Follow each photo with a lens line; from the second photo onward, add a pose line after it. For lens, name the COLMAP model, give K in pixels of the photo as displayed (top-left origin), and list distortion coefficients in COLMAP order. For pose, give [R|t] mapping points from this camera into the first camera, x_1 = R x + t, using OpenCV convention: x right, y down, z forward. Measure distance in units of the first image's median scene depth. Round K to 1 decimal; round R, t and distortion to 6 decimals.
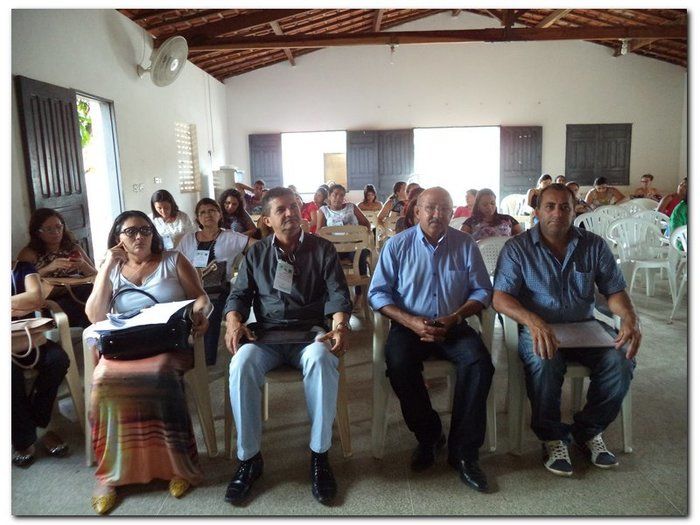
lens RADIAL K [[552.7, 0, 364.9], [0, 552.7, 261.5], [0, 0, 1]] dist [-0.004701, -0.003635]
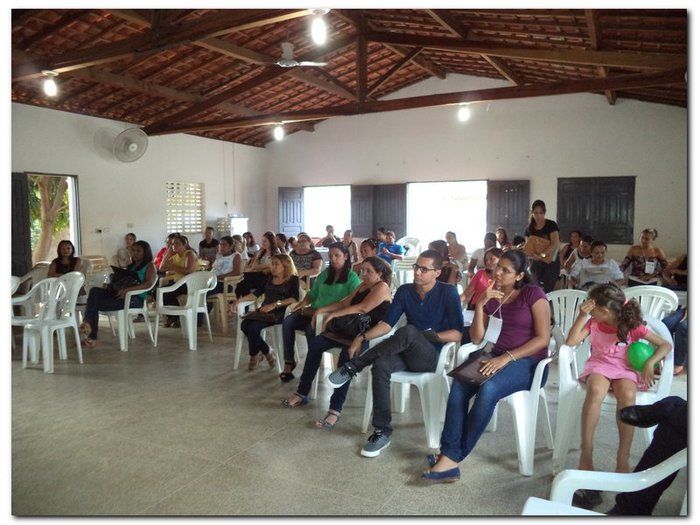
lens RADIAL K [[546.4, 0, 351.8], [0, 546.4, 251.7], [0, 0, 1]] dist [-0.004709, -0.002815]
pose [[0.879405, 0.054962, -0.472891, 0.511719], [-0.095948, 0.993393, -0.062970, -0.028971], [0.466306, 0.100749, 0.878868, 0.019366]]
